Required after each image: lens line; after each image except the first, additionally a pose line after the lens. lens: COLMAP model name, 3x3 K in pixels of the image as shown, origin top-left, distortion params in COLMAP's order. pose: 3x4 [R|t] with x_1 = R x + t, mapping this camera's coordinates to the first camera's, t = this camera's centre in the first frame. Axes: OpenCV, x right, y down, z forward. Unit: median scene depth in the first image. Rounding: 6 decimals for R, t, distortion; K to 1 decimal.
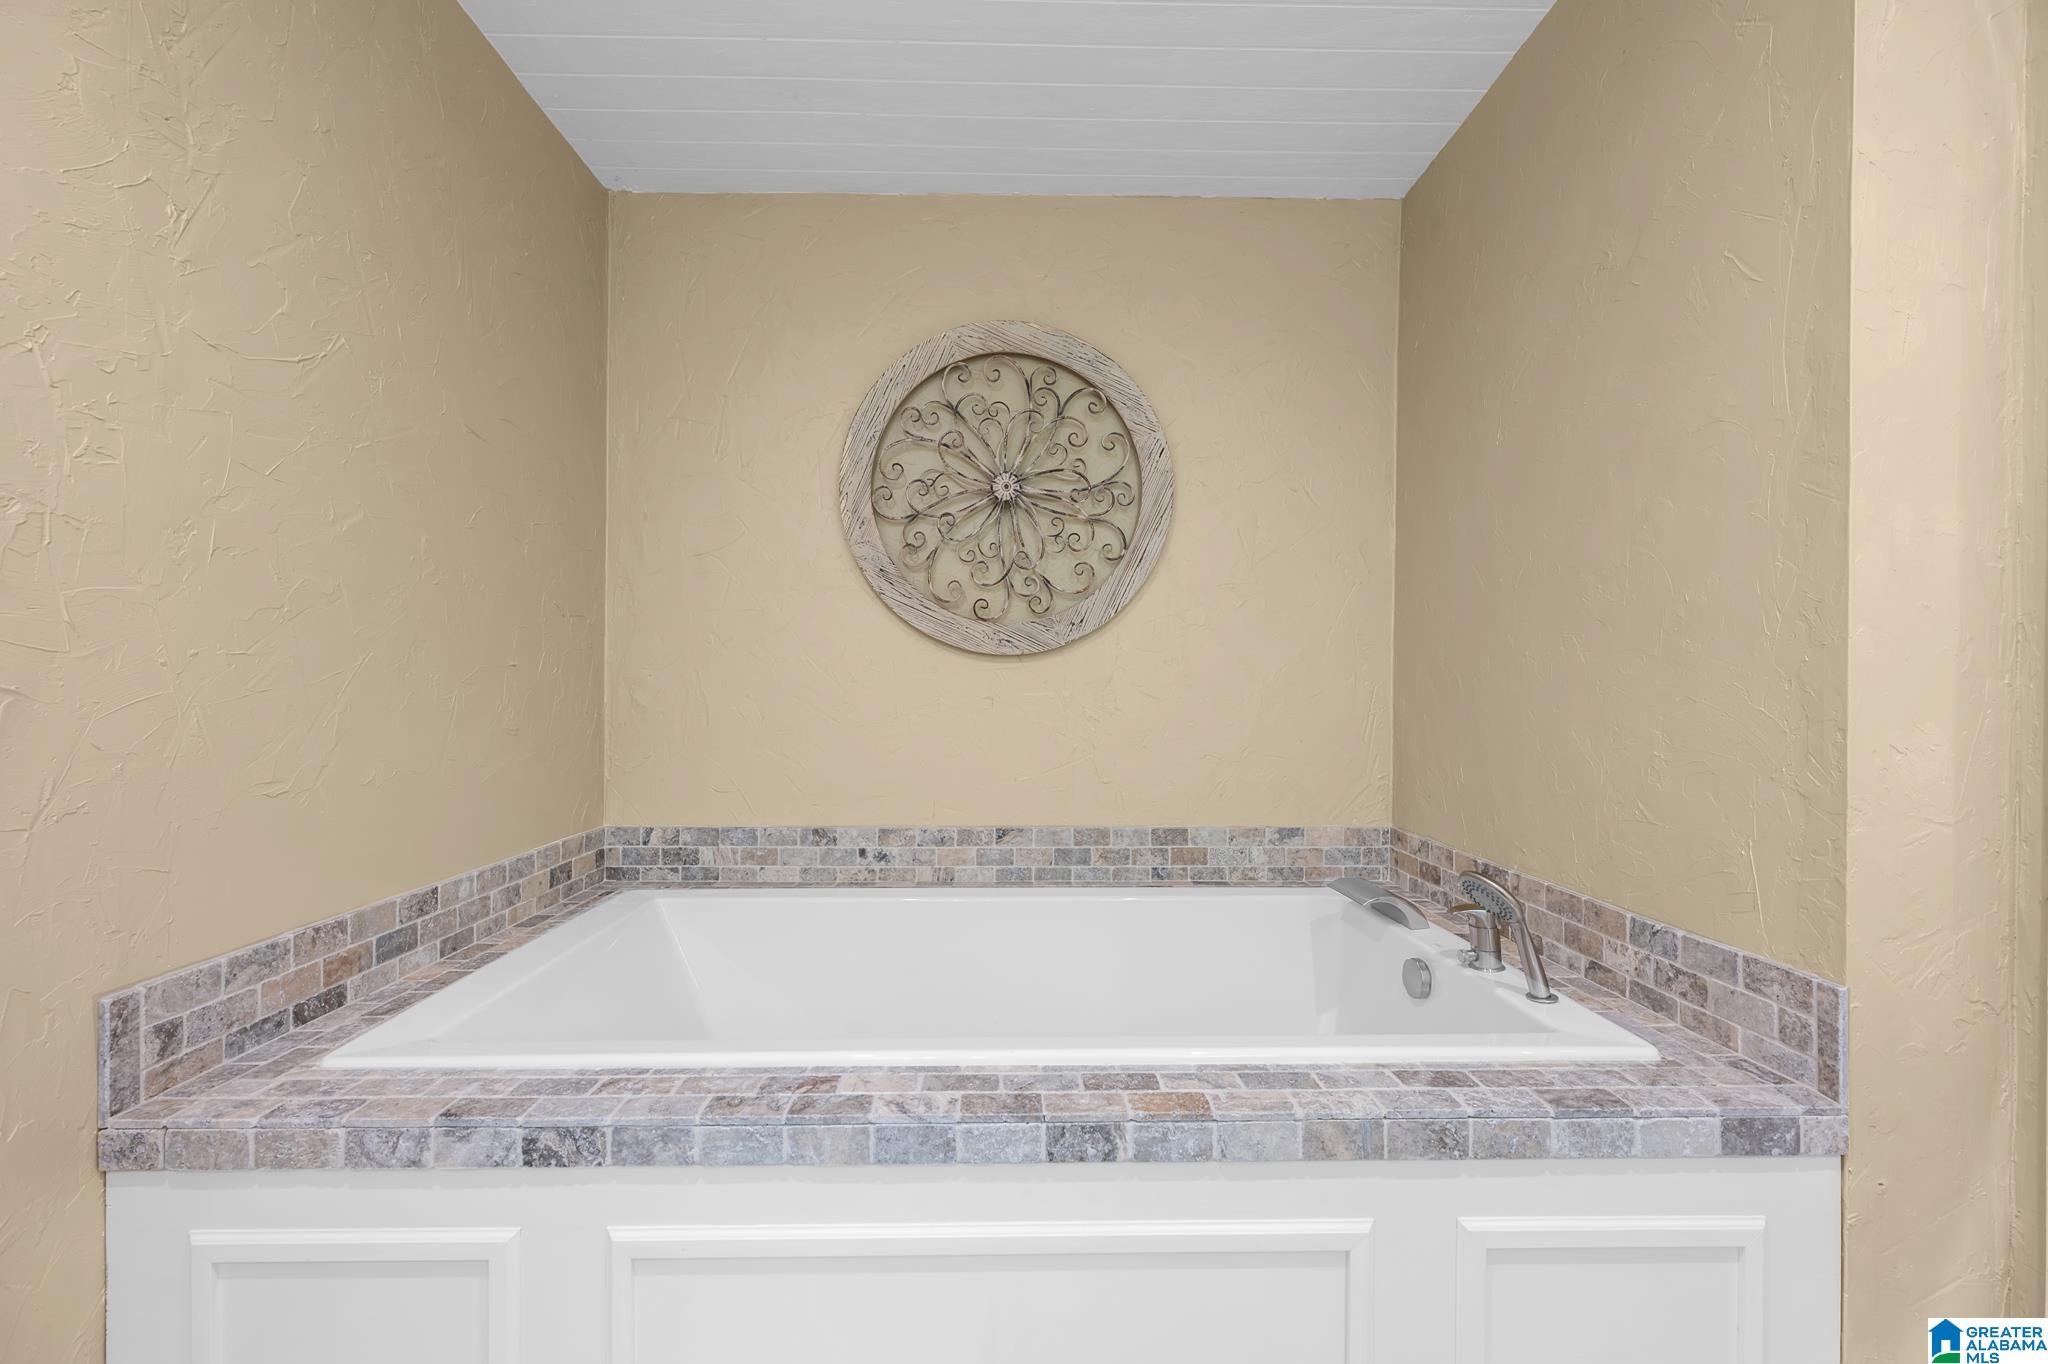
lens RADIAL K [[810.2, 0, 1020.4], [0, 810.2, 687.8], [0, 0, 1]] dist [-0.000884, 0.000148]
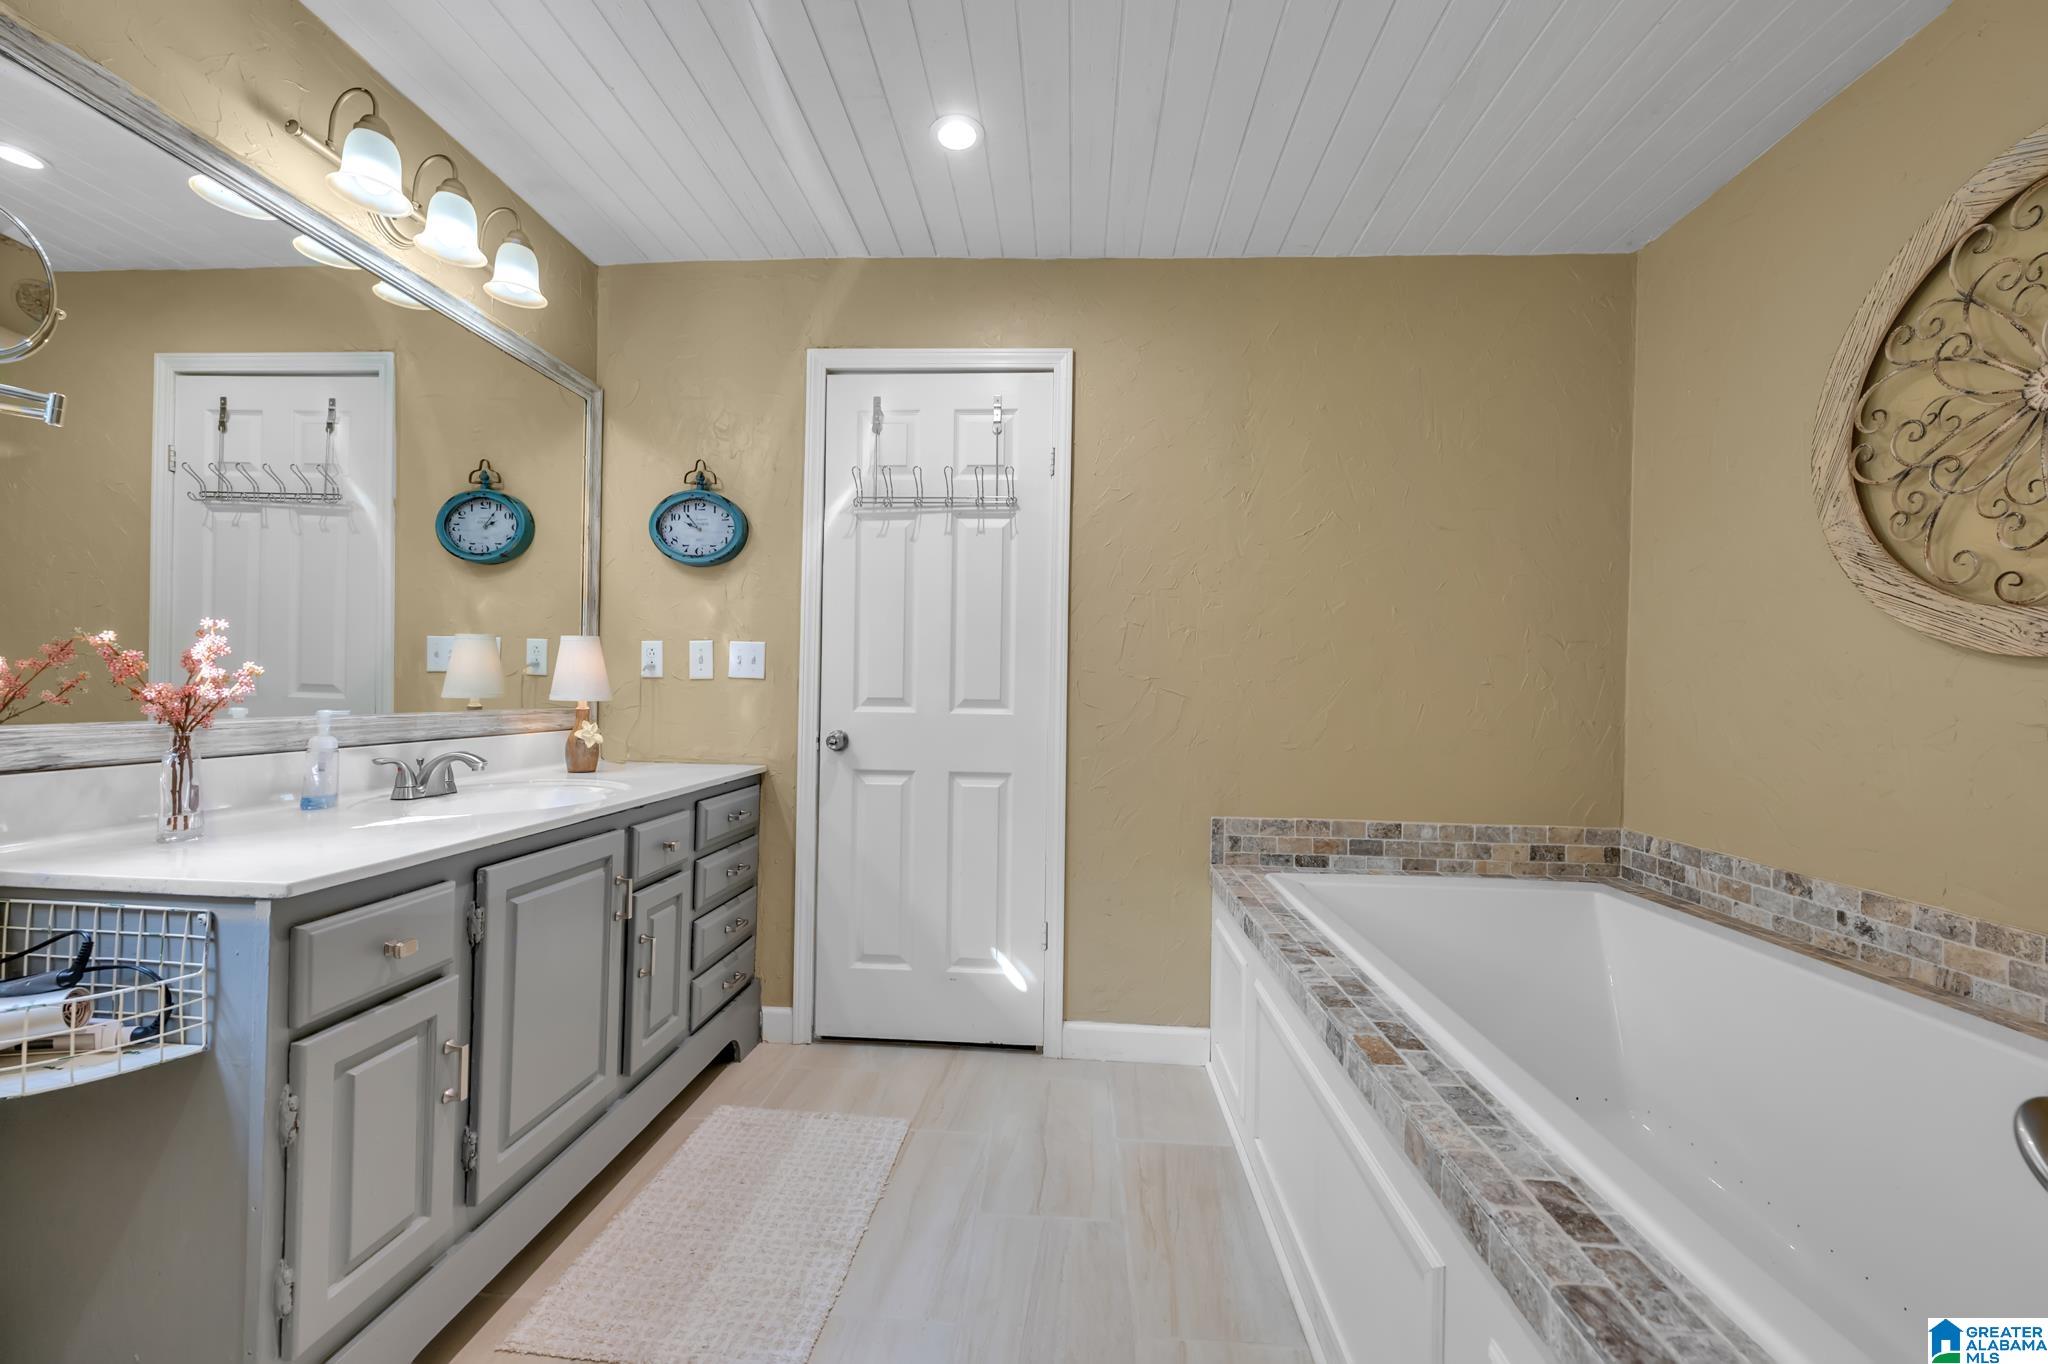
lens RADIAL K [[810.2, 0, 1020.4], [0, 810.2, 687.8], [0, 0, 1]] dist [-0.000884, 0.000148]
pose [[-0.081525, -0.008640, -0.996634, 0.657920], [-0.019749, 0.999780, -0.007052, 0.002867], [0.996476, 0.019107, -0.081678, 0.268111]]
